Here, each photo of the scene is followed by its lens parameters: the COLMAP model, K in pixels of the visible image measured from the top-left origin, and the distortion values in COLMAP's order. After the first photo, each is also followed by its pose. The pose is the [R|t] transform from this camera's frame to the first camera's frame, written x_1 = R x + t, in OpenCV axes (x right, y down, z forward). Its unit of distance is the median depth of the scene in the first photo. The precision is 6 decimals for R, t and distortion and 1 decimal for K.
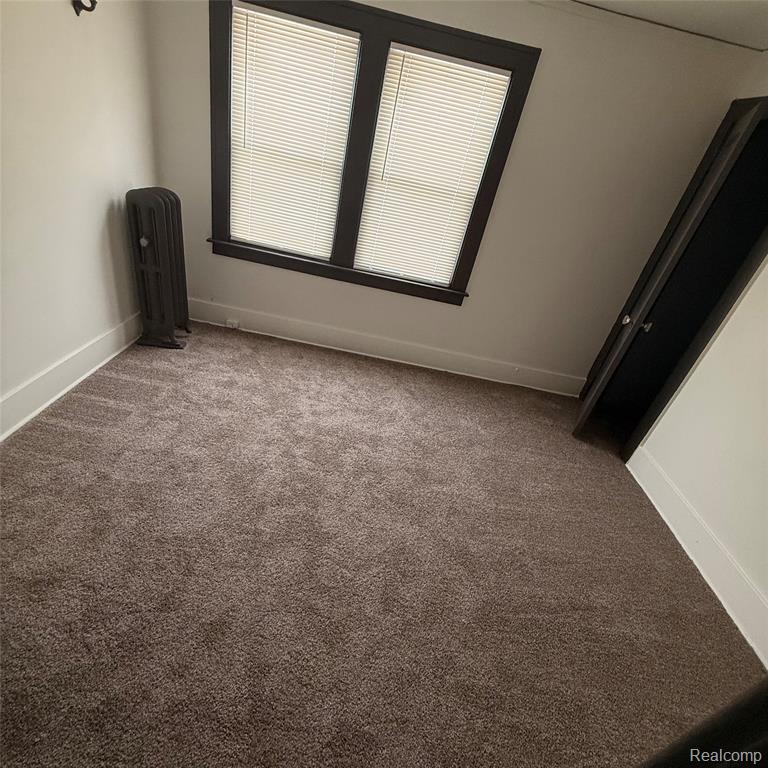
lens RADIAL K [[437.8, 0, 355.0], [0, 437.8, 383.4], [0, 0, 1]] dist [0.001183, 0.000276]
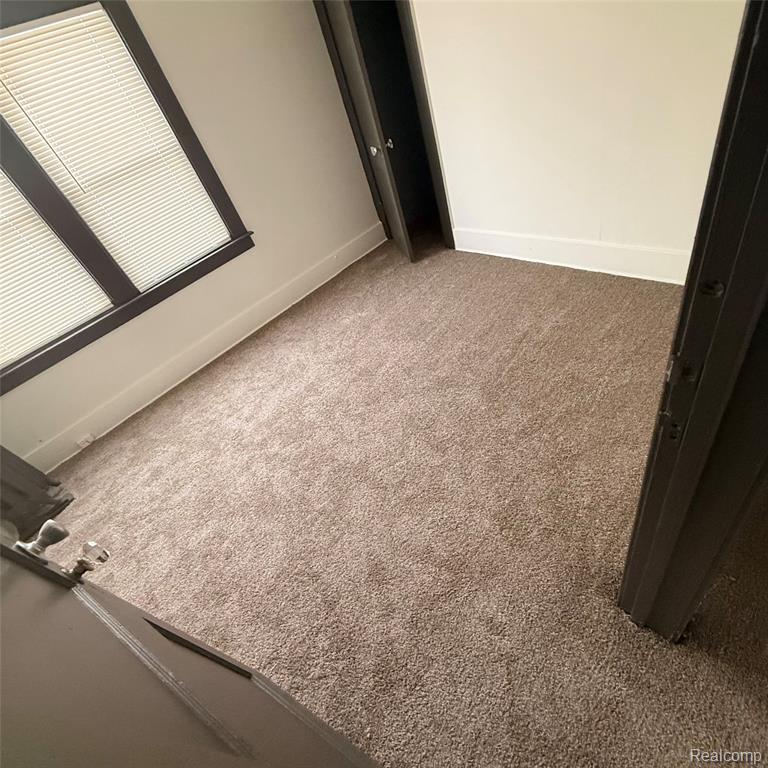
lens RADIAL K [[434.9, 0, 387.9], [0, 434.9, 404.3], [0, 0, 1]] dist [0.004432, -0.002332]
pose [[0.592438, -0.759047, 0.269936, -0.153504], [0.703958, 0.650686, 0.284696, -0.012932], [-0.391741, 0.021359, 0.919828, -0.032869]]
